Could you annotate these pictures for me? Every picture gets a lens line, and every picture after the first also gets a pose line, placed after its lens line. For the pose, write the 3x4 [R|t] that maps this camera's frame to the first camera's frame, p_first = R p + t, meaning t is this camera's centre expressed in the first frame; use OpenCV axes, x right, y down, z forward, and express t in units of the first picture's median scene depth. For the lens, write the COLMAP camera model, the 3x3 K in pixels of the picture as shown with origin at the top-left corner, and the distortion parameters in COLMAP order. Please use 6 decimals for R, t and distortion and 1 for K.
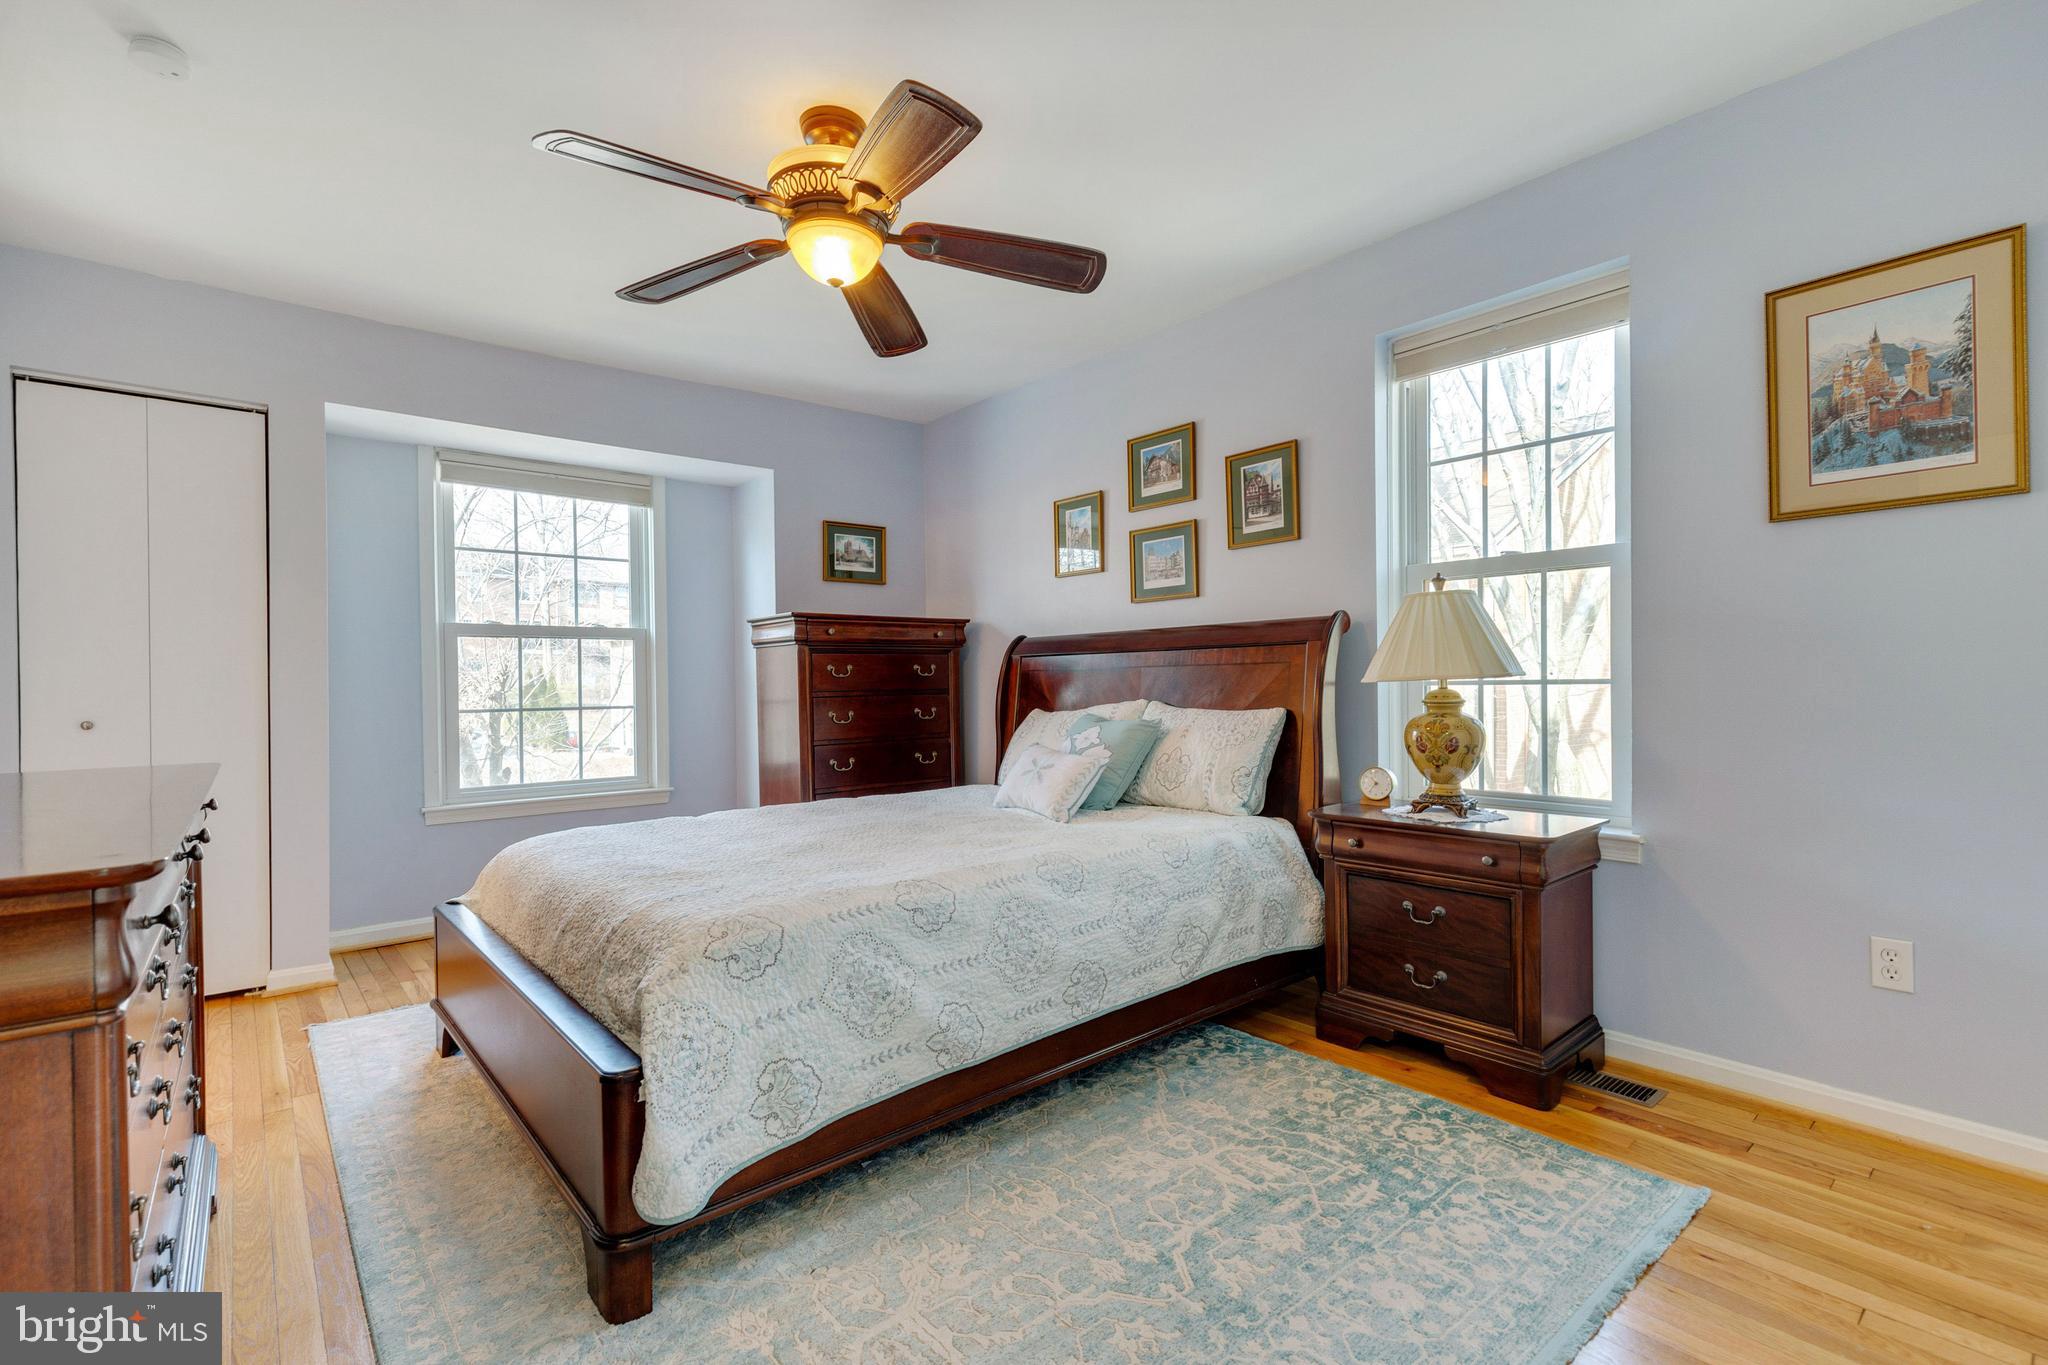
lens RADIAL K [[934.4, 0, 1017.9], [0, 934.4, 686.4], [0, 0, 1]] dist [0.006987, -0.001033]
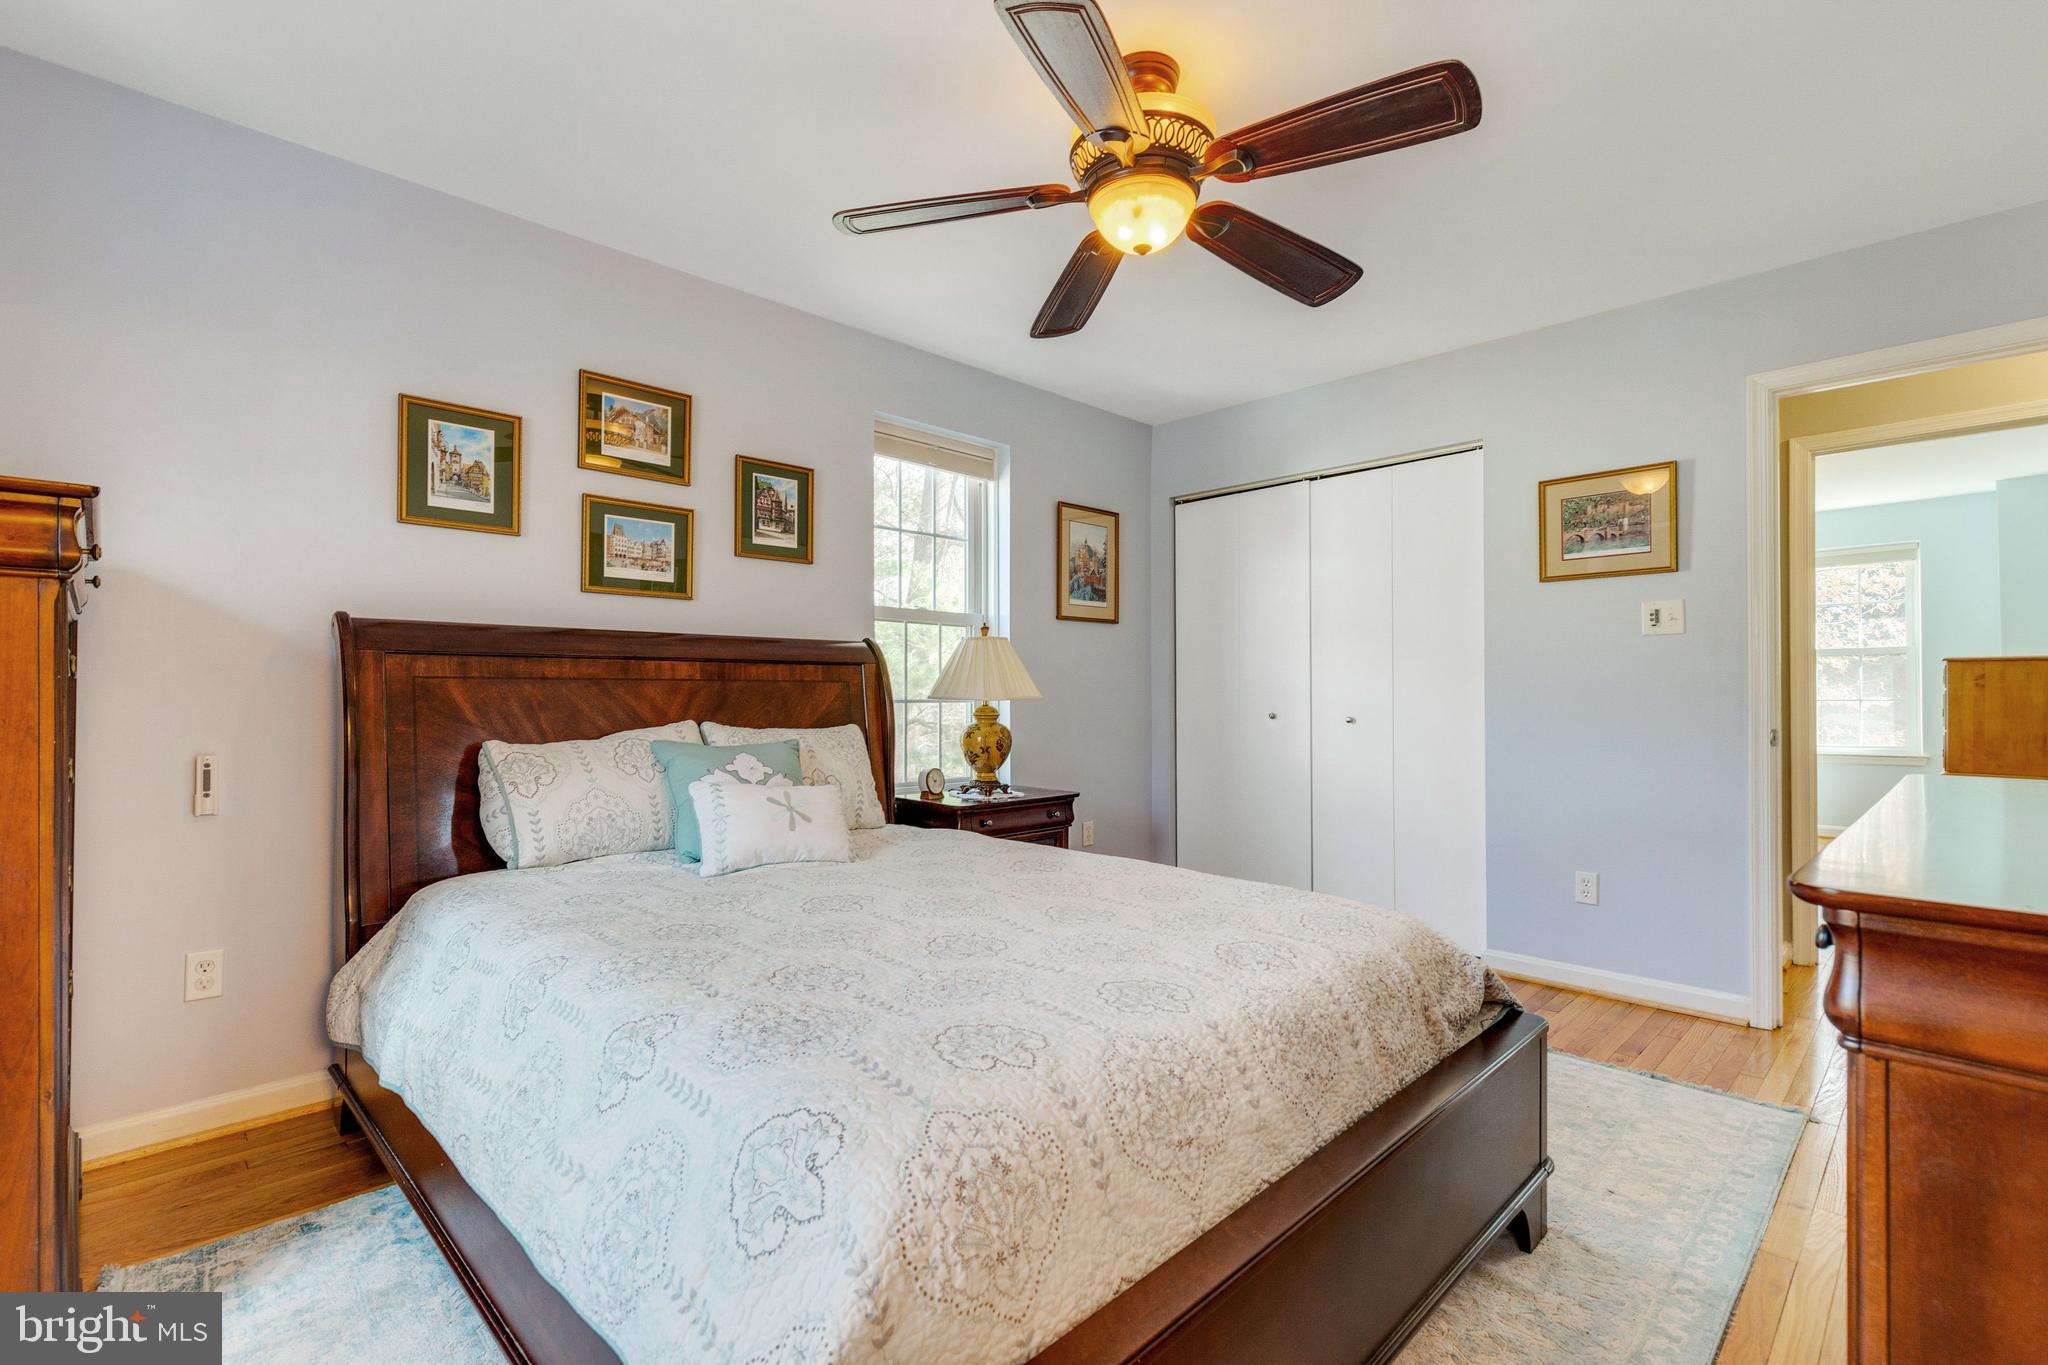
lens RADIAL K [[934.4, 0, 1017.0], [0, 934.4, 688.7], [0, 0, 1]] dist [0.006987, -0.001033]
pose [[-0.080500, 0.017980, 0.996592, -0.748233], [-0.000049, 0.999837, -0.018042, 0.001722], [-0.996755, -0.001501, -0.080486, 0.836775]]
